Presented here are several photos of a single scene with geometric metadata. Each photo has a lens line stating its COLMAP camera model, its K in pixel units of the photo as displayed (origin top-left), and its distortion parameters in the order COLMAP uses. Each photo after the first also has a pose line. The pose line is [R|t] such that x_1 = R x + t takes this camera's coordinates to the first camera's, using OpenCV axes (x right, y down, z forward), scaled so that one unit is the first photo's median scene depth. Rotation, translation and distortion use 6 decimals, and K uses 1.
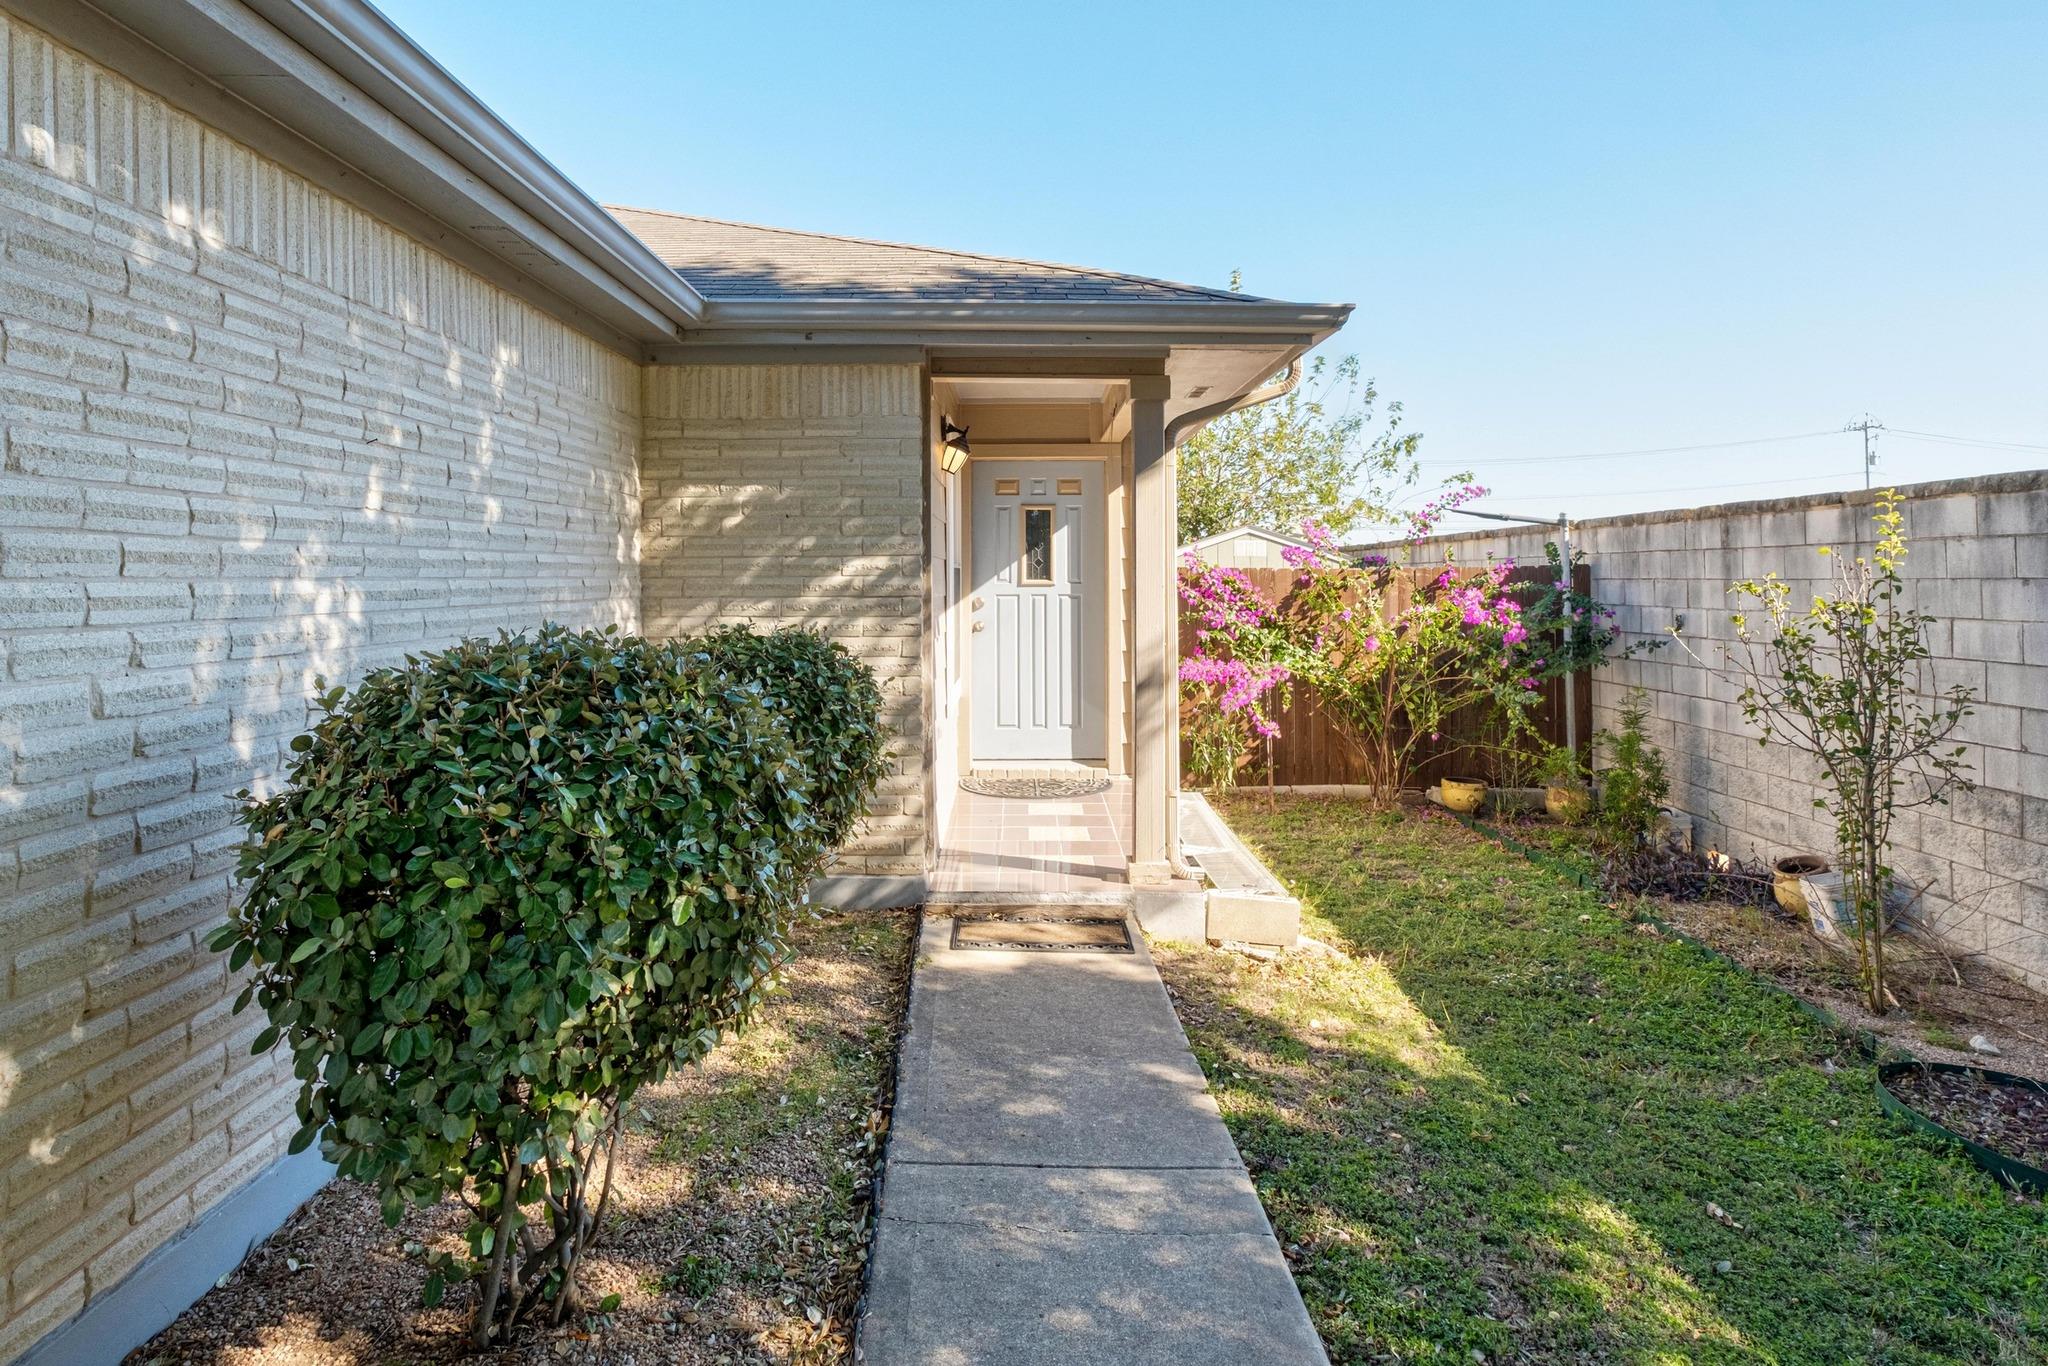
lens RADIAL K [[1146.7, 0, 1019.3], [0, 1146.7, 608.4], [0, 0, 1]] dist [-0.002529, -0.000439]
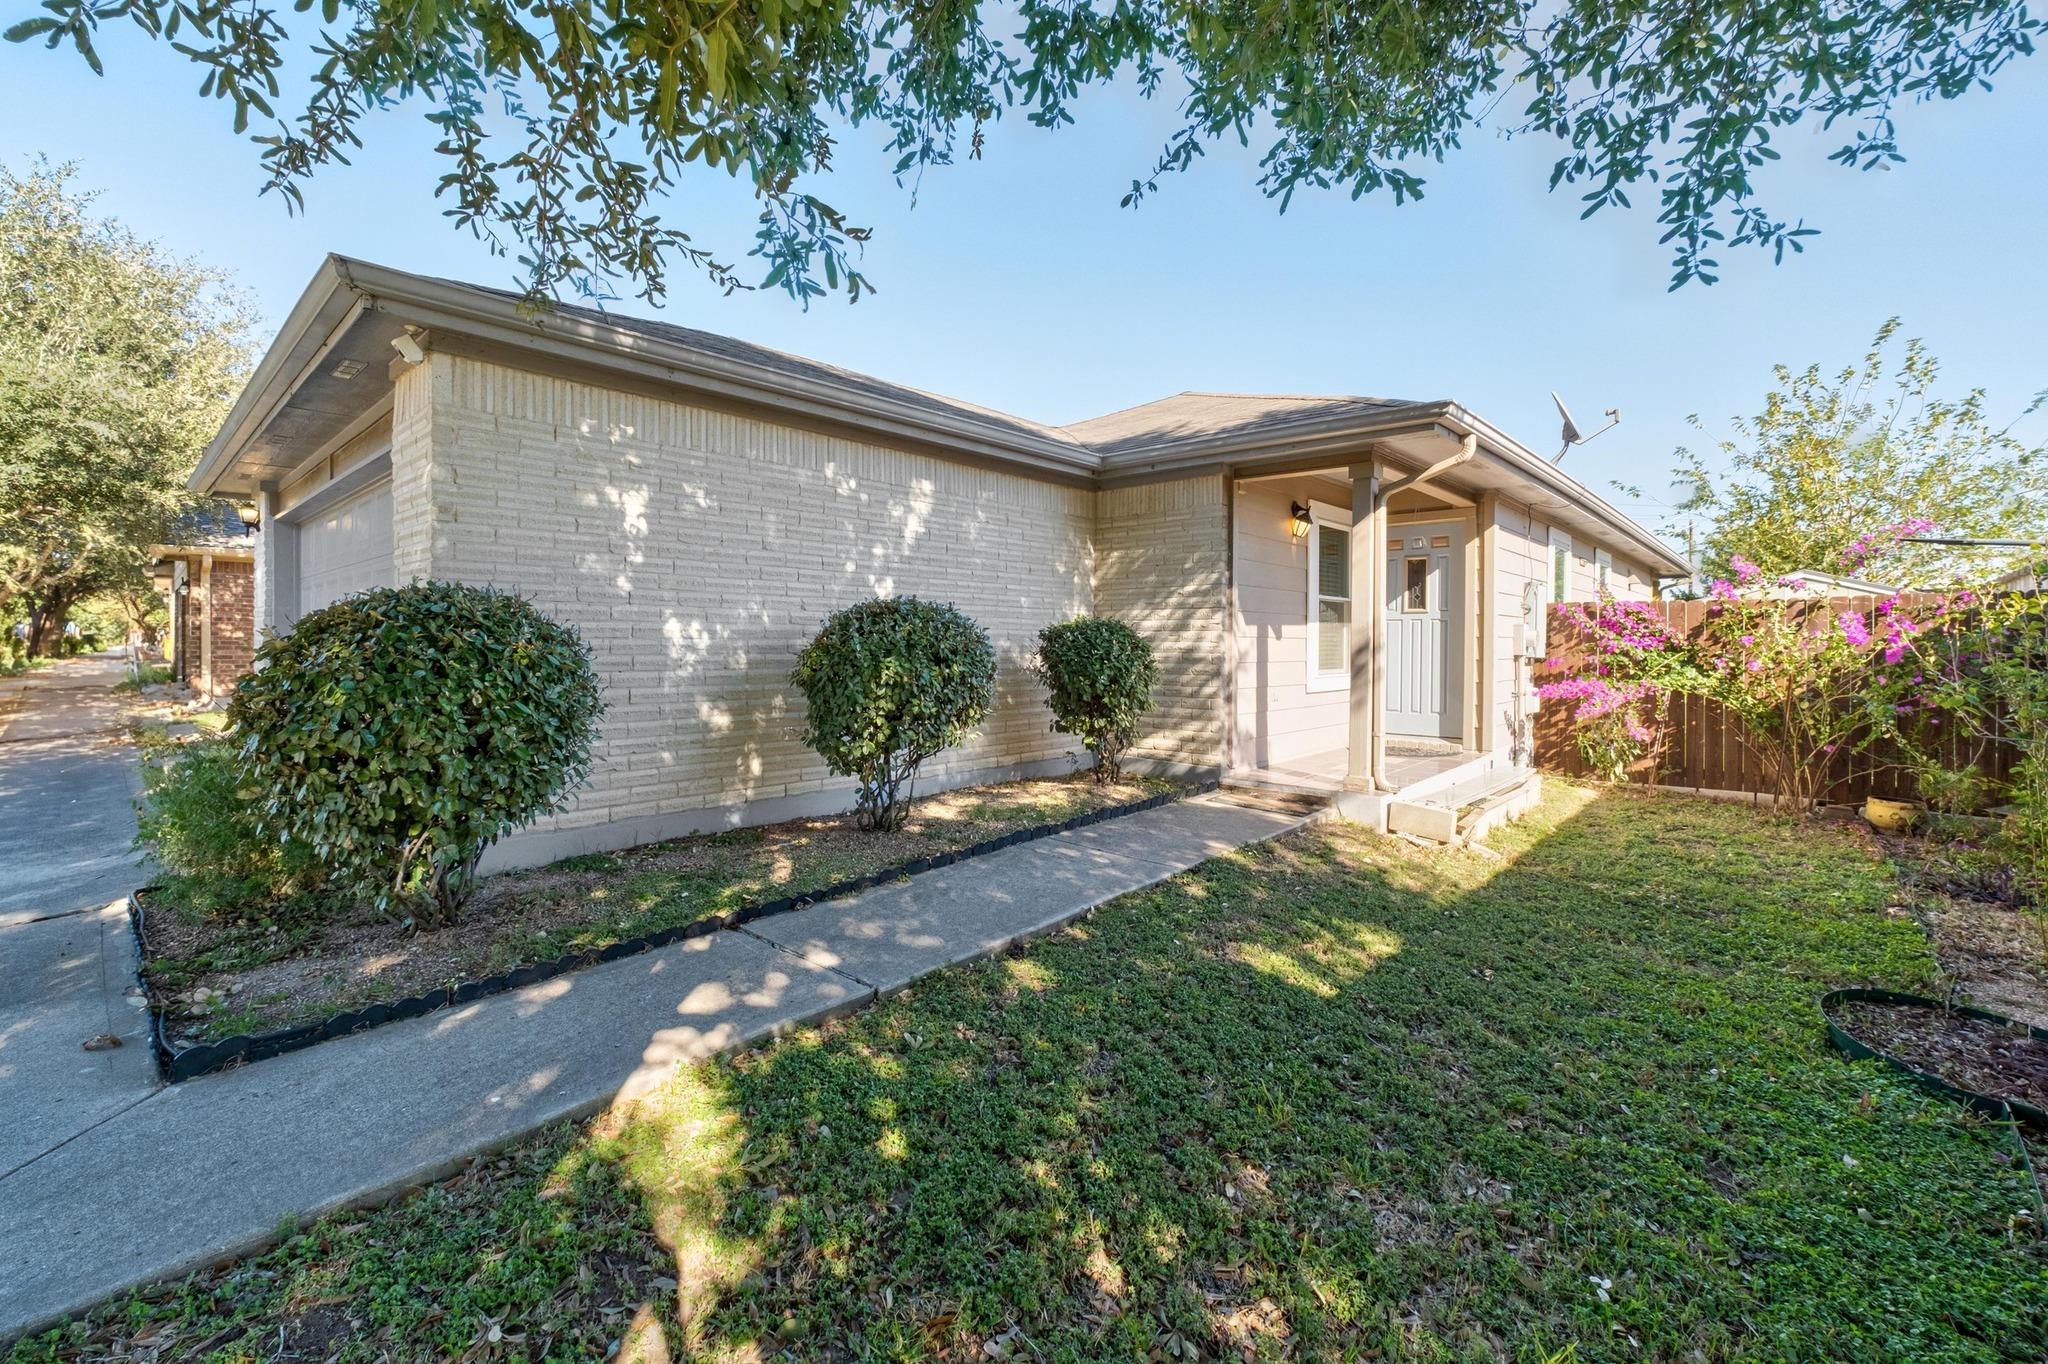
lens RADIAL K [[860.4, 0, 1038.5], [0, 860.4, 657.7], [0, 0, 1]] dist [-0.018432, 0.008770]
pose [[0.759532, 0.017411, -0.650237, 0.543677], [-0.022929, 0.999737, -0.000013, 0.071813], [0.650066, 0.014919, 0.759731, -0.167074]]
